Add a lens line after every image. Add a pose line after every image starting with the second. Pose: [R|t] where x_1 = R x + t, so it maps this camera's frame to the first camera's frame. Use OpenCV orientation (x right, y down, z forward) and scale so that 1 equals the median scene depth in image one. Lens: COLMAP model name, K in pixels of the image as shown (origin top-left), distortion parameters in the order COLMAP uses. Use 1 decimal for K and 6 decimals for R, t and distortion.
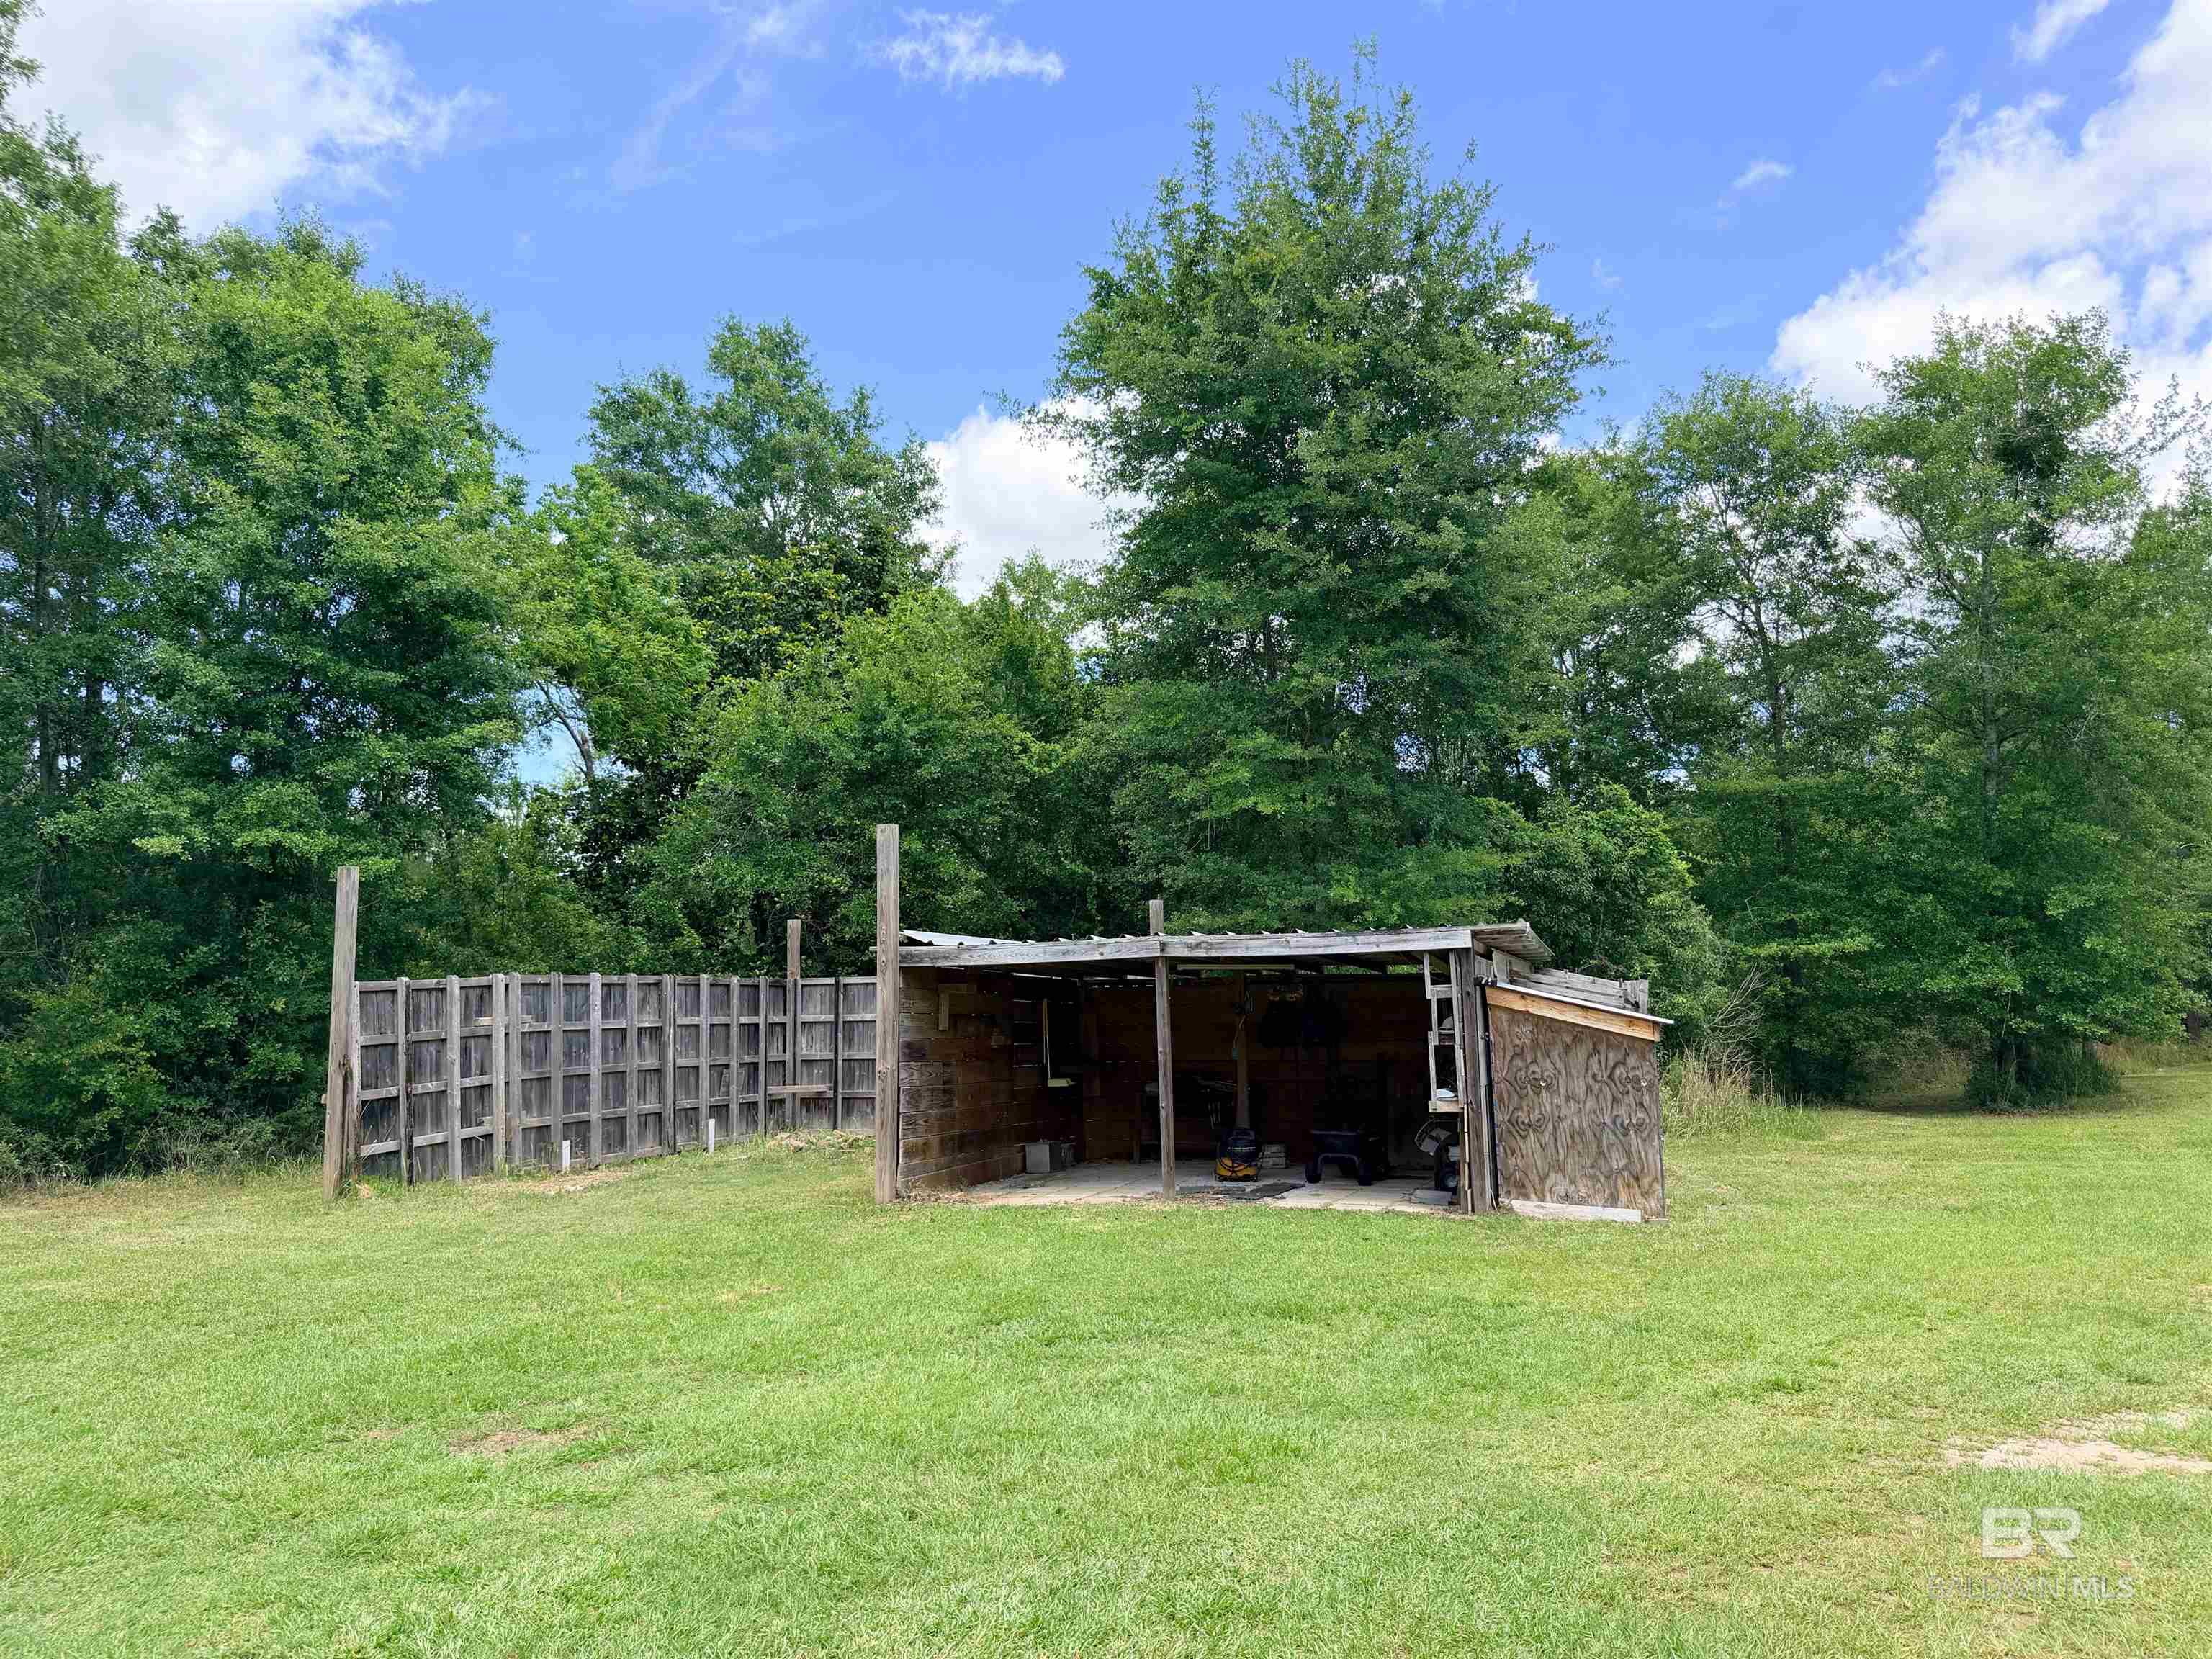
lens RADIAL K [[1546.5, 0, 1107.9], [0, 1546.5, 828.5], [0, 0, 1]] dist [-0.021193, -0.014811]
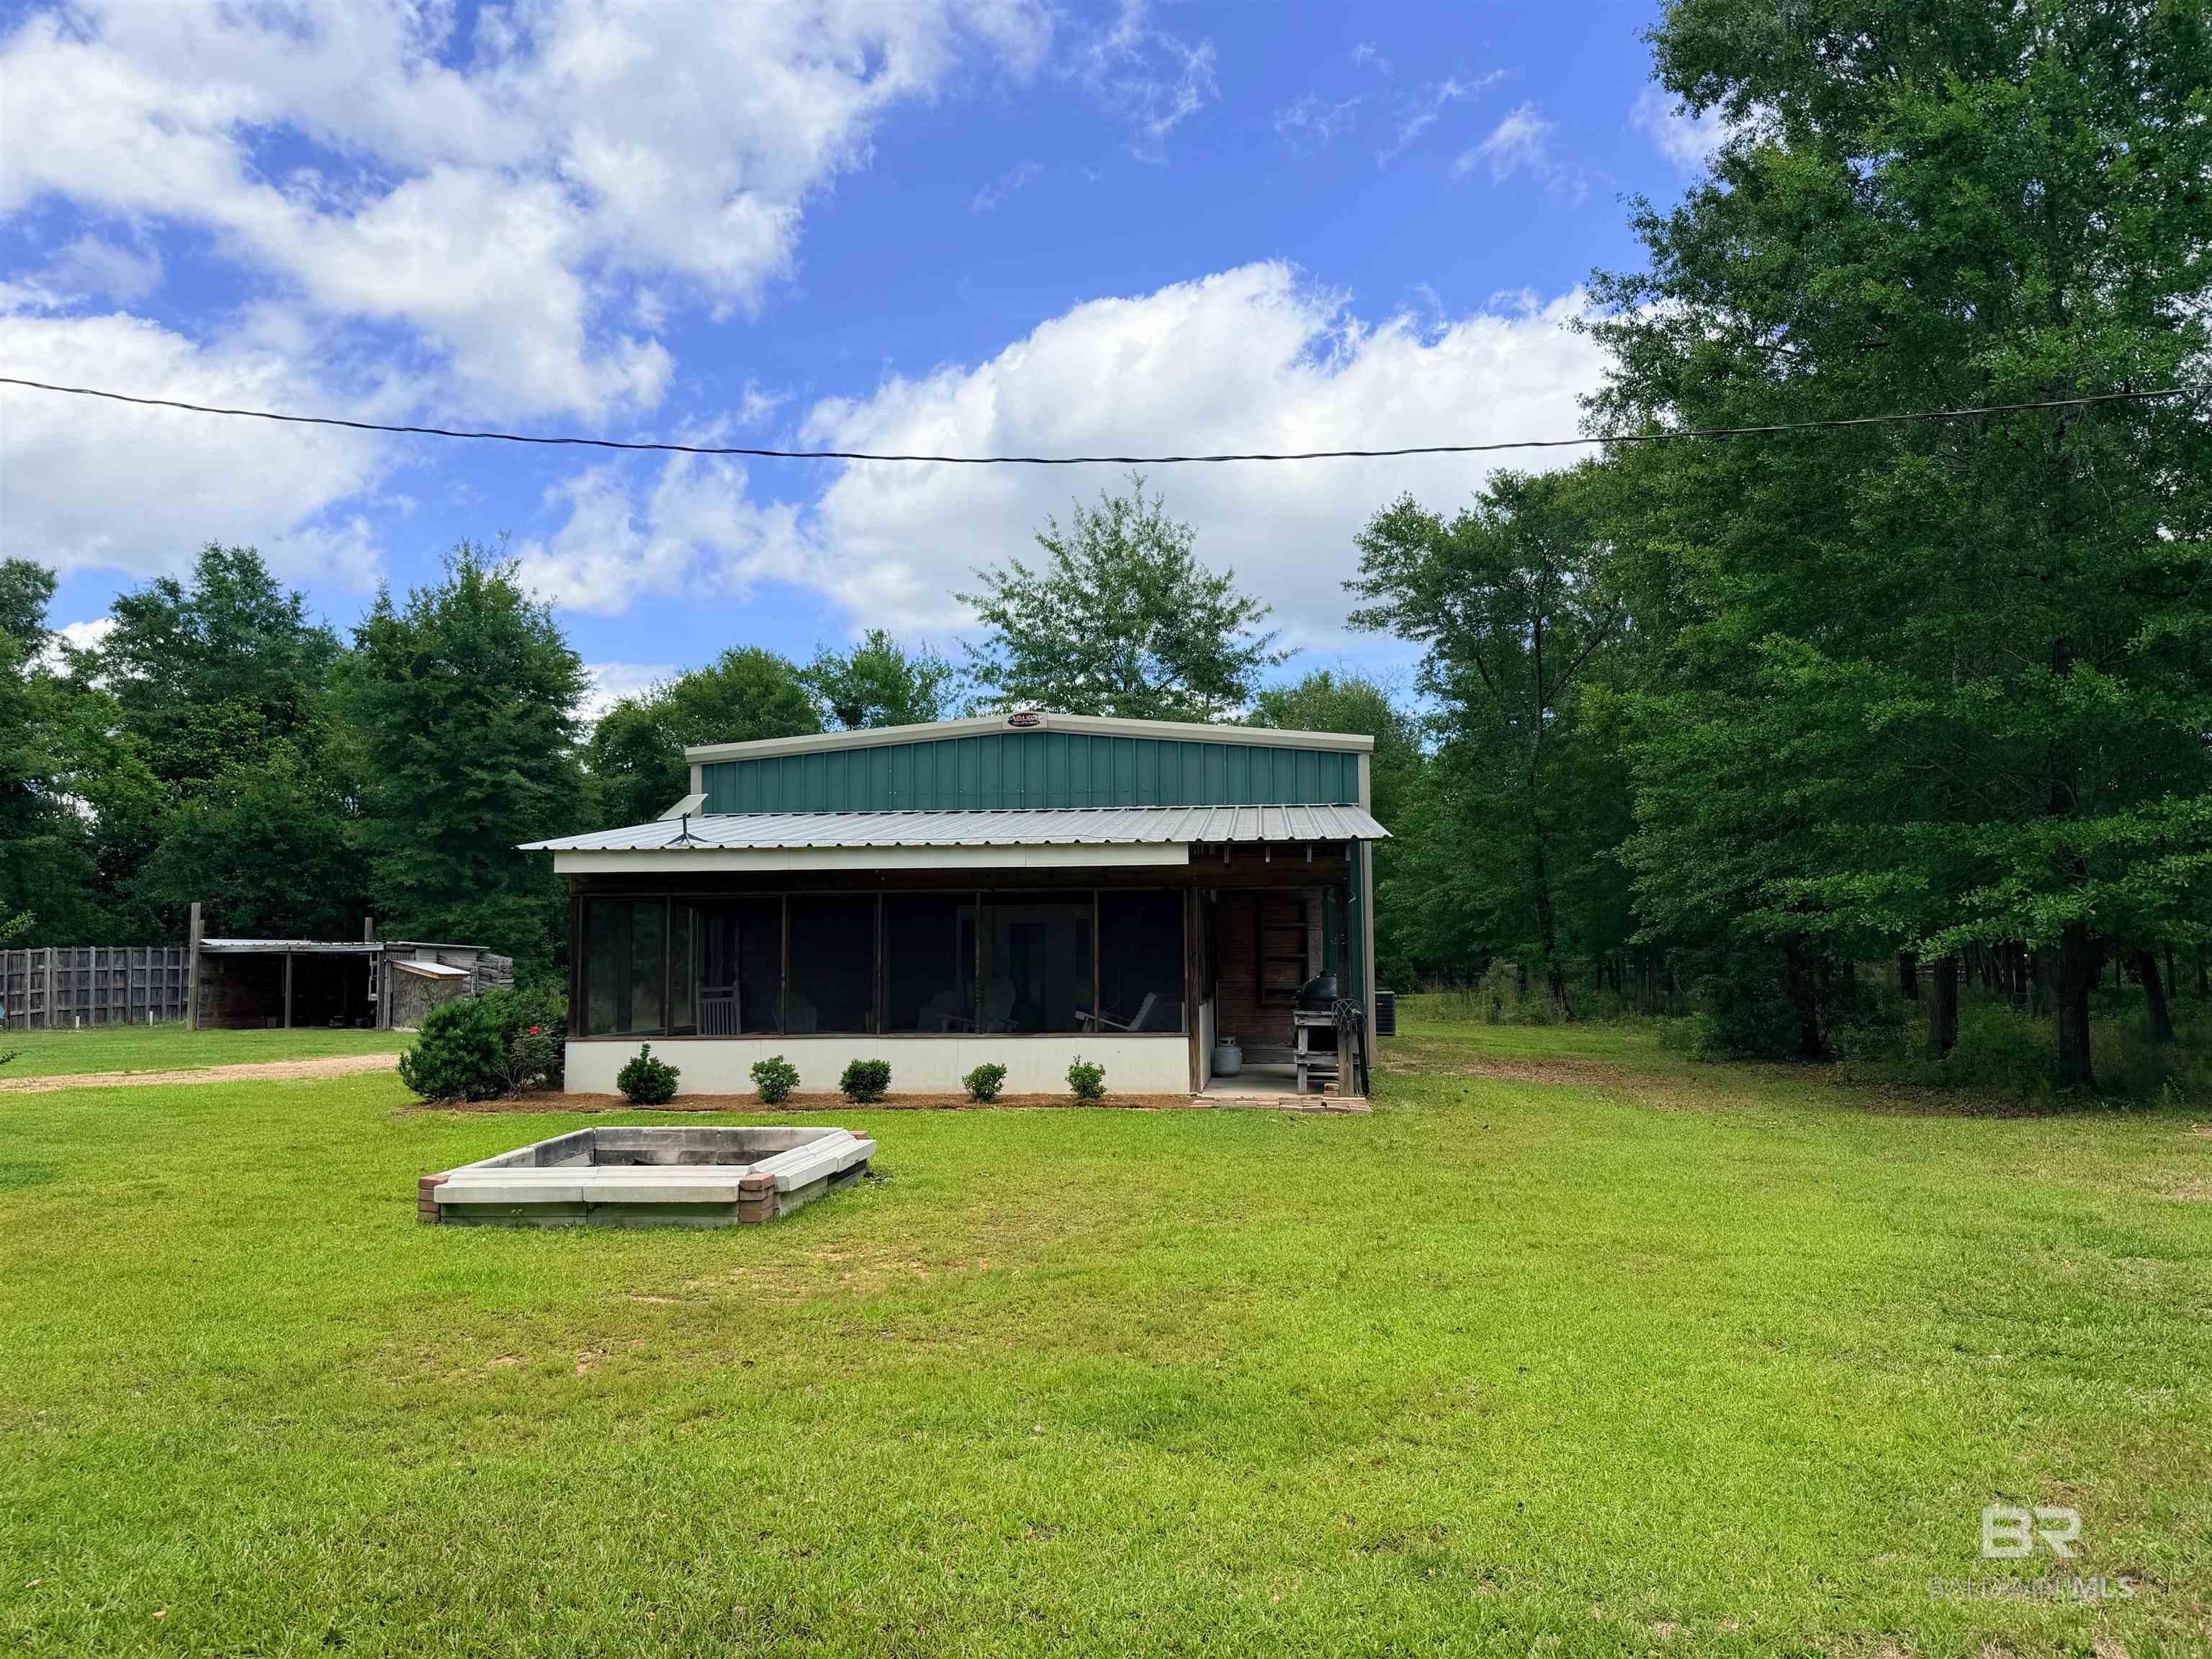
lens RADIAL K [[1546.5, 0, 1104.5], [0, 1546.5, 833.8], [0, 0, 1]] dist [-0.021193, -0.014811]
pose [[0.974181, 0.032368, 0.223436, 0.655715], [-0.040900, 0.998596, 0.033664, -0.223931], [-0.222033, -0.041934, 0.974137, -1.633786]]
